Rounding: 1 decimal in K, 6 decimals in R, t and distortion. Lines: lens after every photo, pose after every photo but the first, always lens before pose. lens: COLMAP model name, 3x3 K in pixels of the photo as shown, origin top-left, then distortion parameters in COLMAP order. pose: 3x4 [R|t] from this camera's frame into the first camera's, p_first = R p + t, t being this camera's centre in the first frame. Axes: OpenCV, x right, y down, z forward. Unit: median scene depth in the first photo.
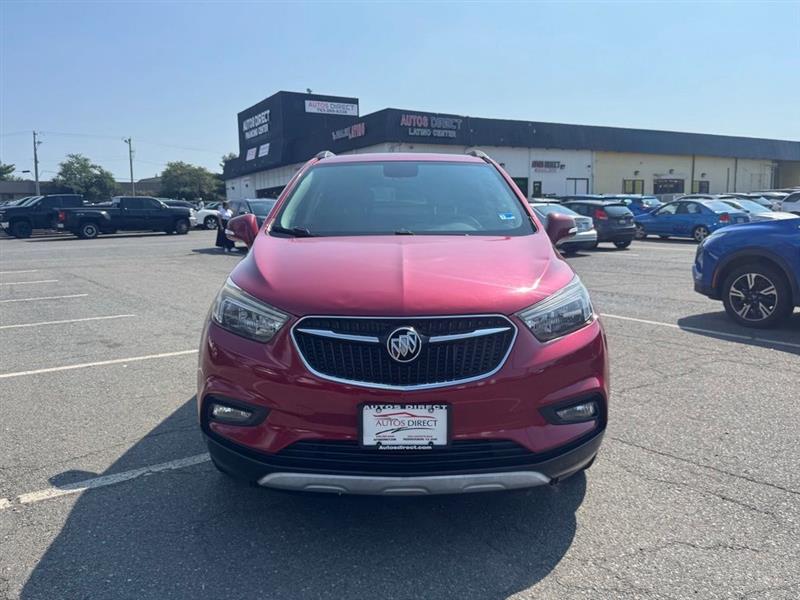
lens RADIAL K [[652.5, 0, 413.2], [0, 652.5, 299.0], [0, 0, 1]] dist [0.148207, -0.314087]
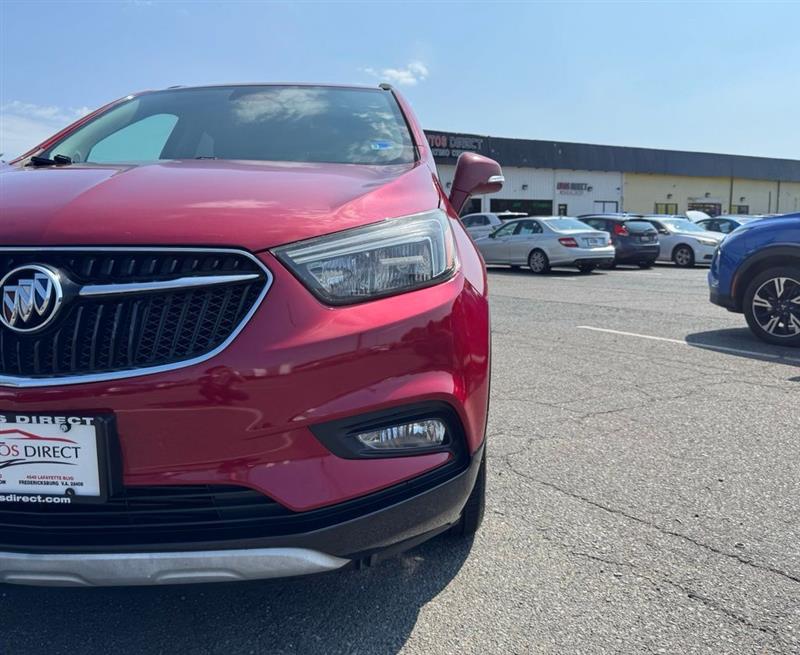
lens RADIAL K [[665.3, 0, 398.1], [0, 665.3, 307.1], [0, 0, 1]] dist [0.102433, -0.175765]
pose [[0.997942, 0.012338, -0.062922, 0.102062], [-0.014302, 0.999422, -0.030851, 0.029281], [0.062505, 0.031687, 0.997542, 0.160622]]
